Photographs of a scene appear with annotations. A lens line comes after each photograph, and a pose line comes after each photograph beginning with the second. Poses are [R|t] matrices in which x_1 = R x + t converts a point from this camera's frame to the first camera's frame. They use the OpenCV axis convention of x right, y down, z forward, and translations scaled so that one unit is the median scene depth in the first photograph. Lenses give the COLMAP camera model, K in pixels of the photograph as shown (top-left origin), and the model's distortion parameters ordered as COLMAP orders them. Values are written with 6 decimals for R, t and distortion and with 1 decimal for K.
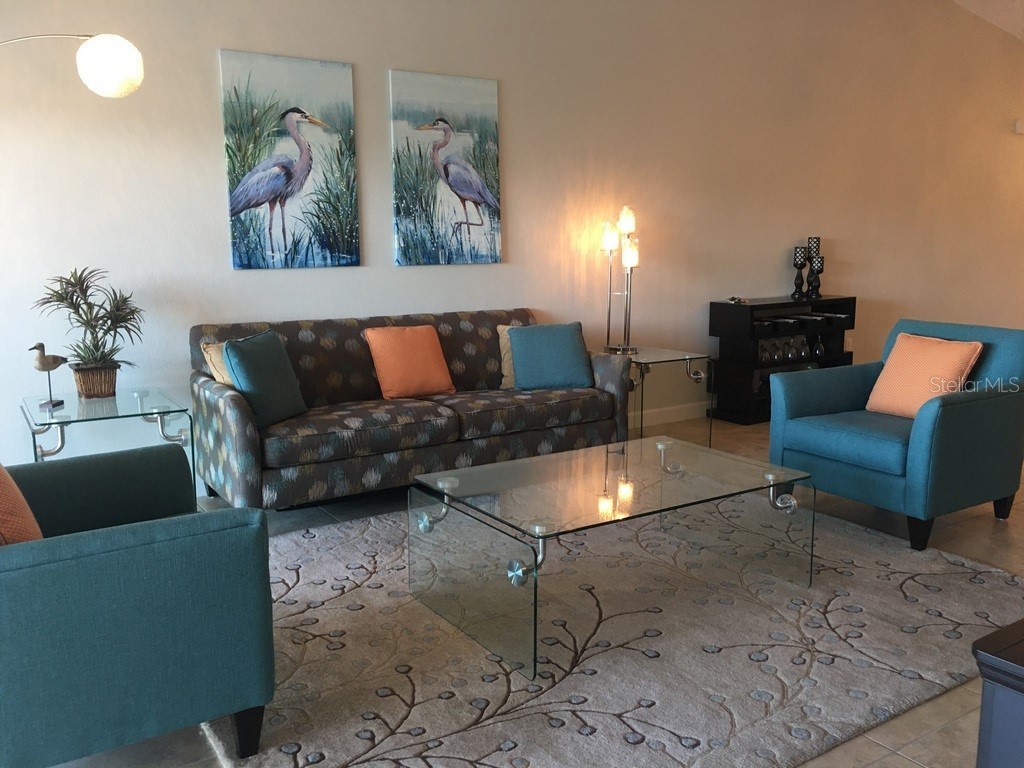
lens RADIAL K [[865.8, 0, 509.3], [0, 865.8, 377.8], [0, 0, 1]] dist [0.057168, -0.076348]
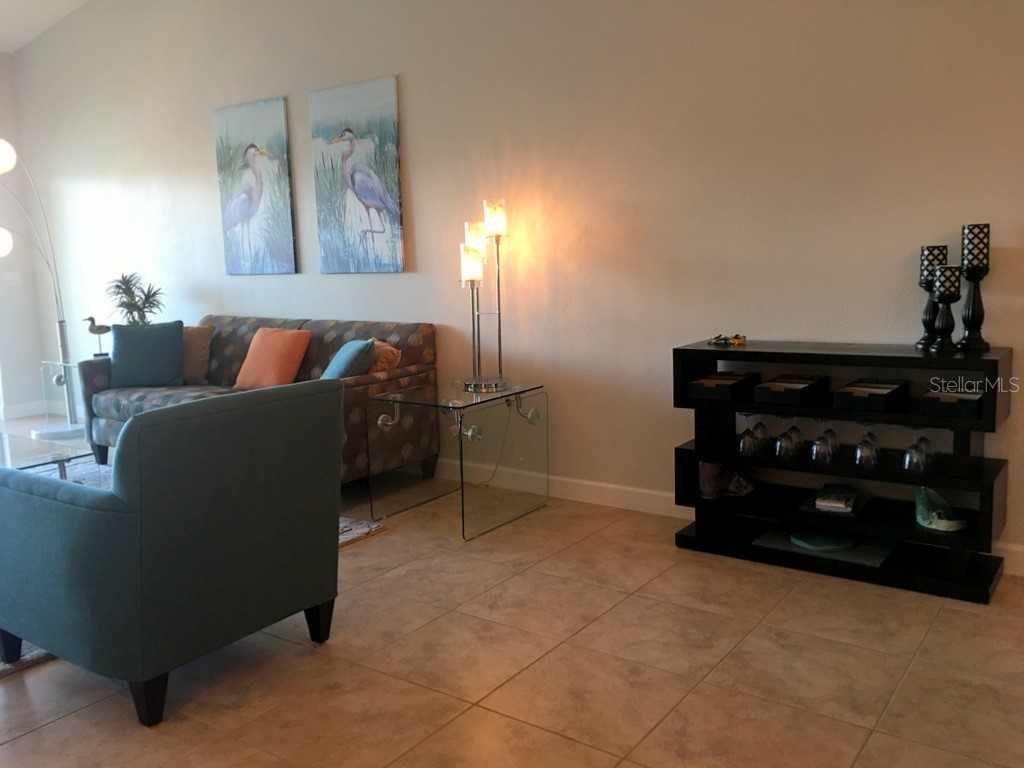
lens RADIAL K [[865.8, 0, 509.3], [0, 865.8, 377.8], [0, 0, 1]] dist [0.057168, -0.076348]
pose [[0.355424, 0.133935, -0.925060, 0.976024], [-0.116996, 0.988272, 0.098135, -0.135262], [0.927354, 0.073349, 0.366926, 0.836071]]
